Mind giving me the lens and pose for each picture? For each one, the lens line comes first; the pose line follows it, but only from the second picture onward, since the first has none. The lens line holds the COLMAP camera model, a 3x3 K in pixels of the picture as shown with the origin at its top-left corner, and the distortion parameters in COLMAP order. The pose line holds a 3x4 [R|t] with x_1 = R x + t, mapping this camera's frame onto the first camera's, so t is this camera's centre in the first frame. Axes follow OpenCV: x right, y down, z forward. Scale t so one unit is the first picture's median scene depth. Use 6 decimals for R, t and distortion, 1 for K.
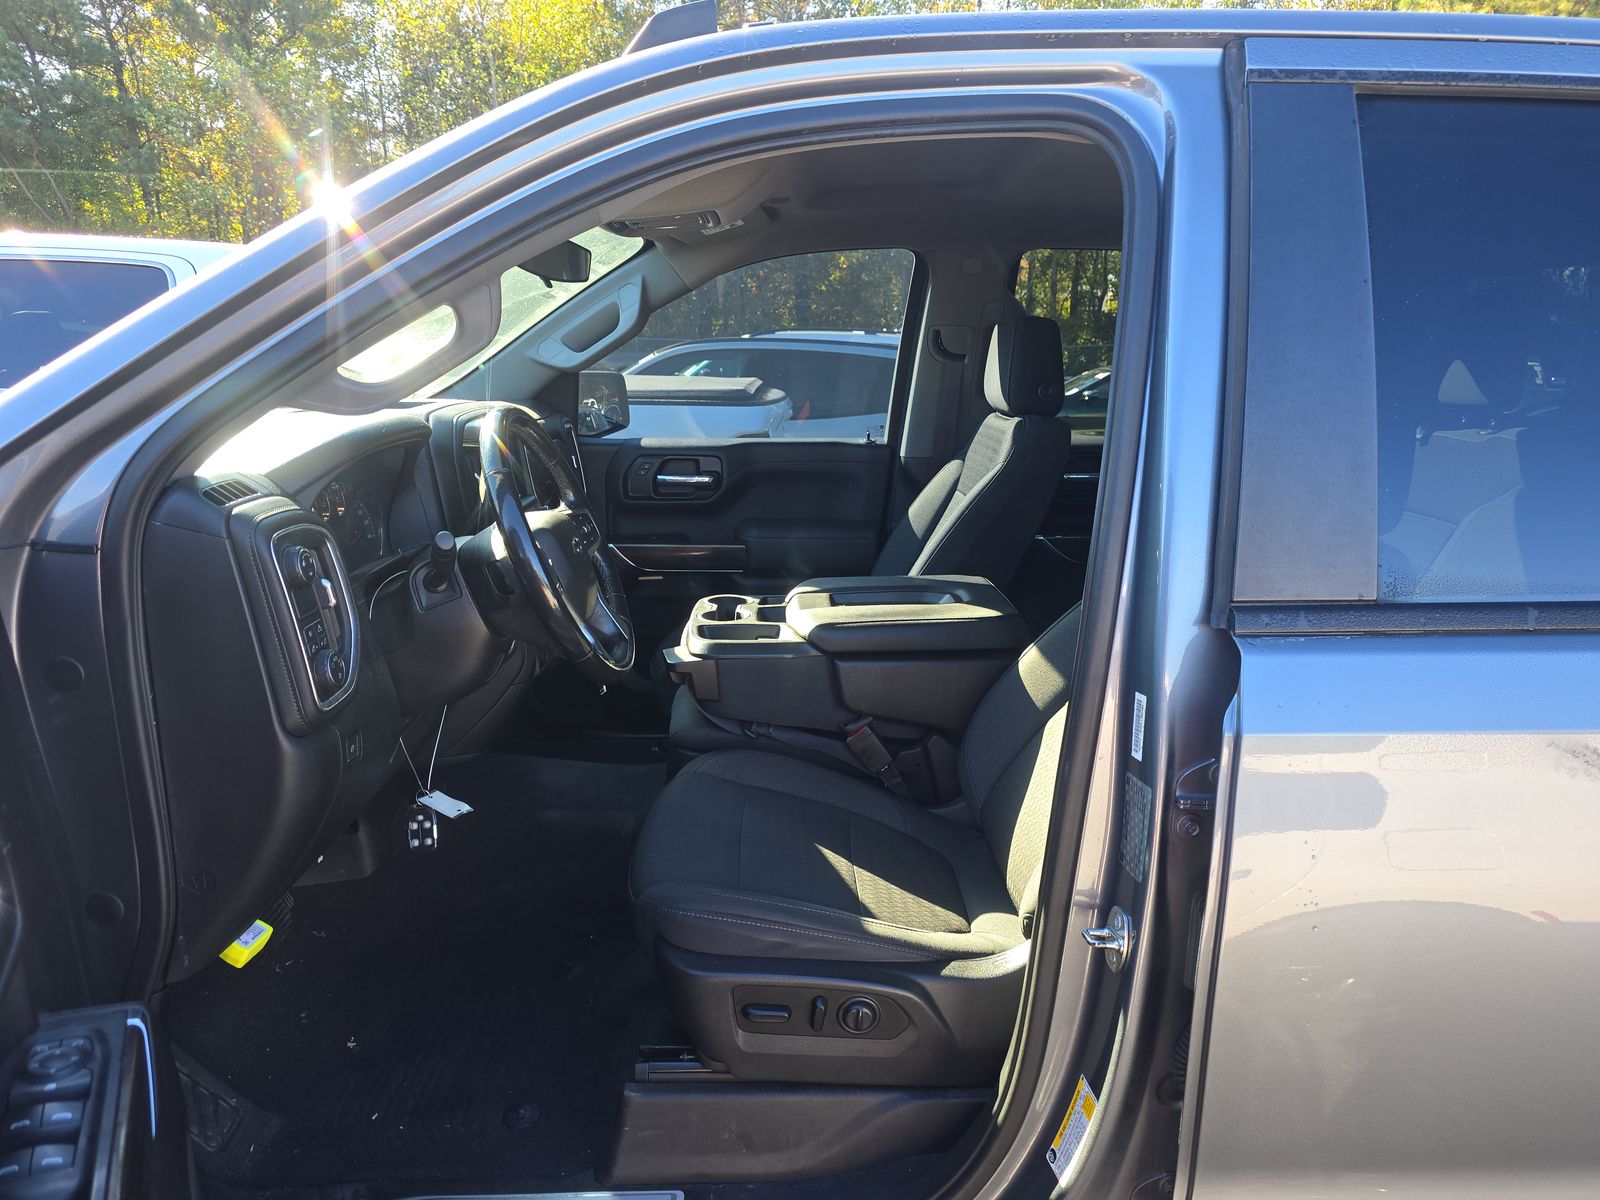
lens RADIAL K [[1078.3, 0, 799.1], [0, 1078.3, 627.4], [0, 0, 1]] dist [0.027979, -0.031741]
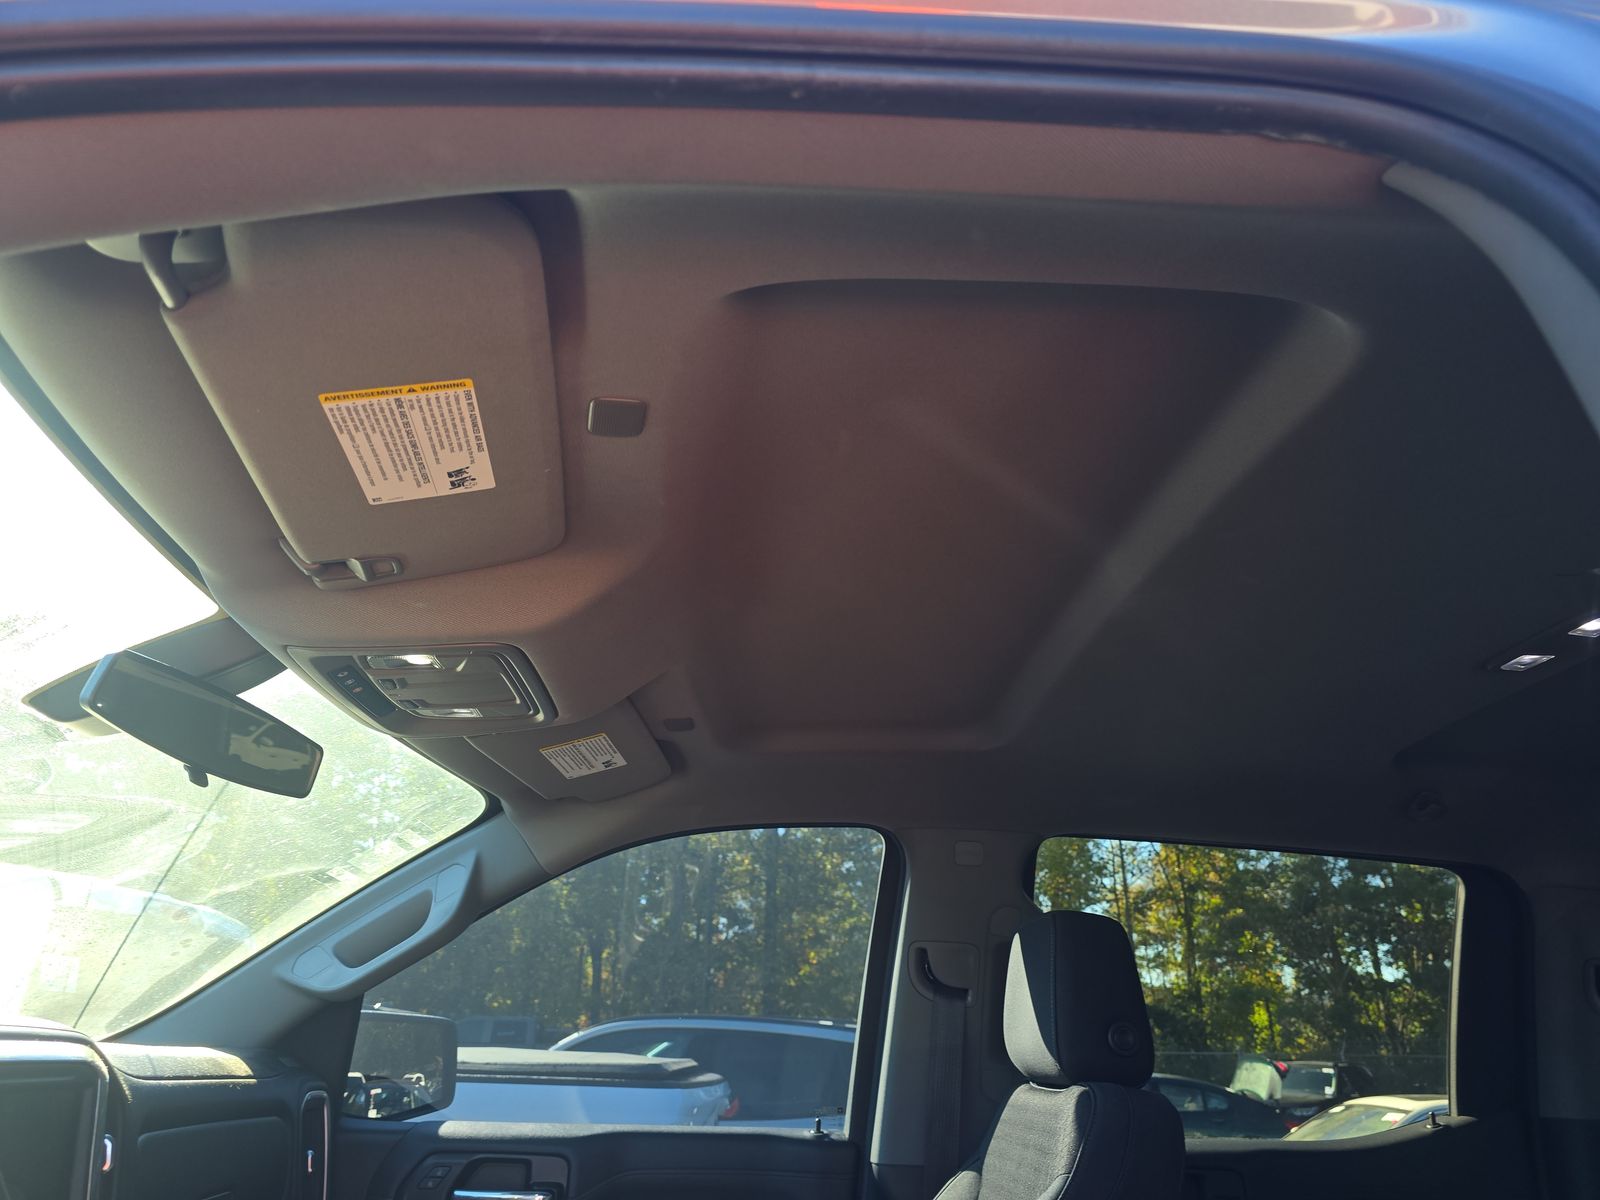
lens RADIAL K [[1078.3, 0, 799.1], [0, 1078.3, 627.4], [0, 0, 1]] dist [0.027979, -0.031741]
pose [[0.999366, 0.031507, 0.016589, 0.035902], [-0.015822, 0.810292, -0.585812, -0.047917], [-0.031899, 0.585178, 0.810277, 0.352125]]
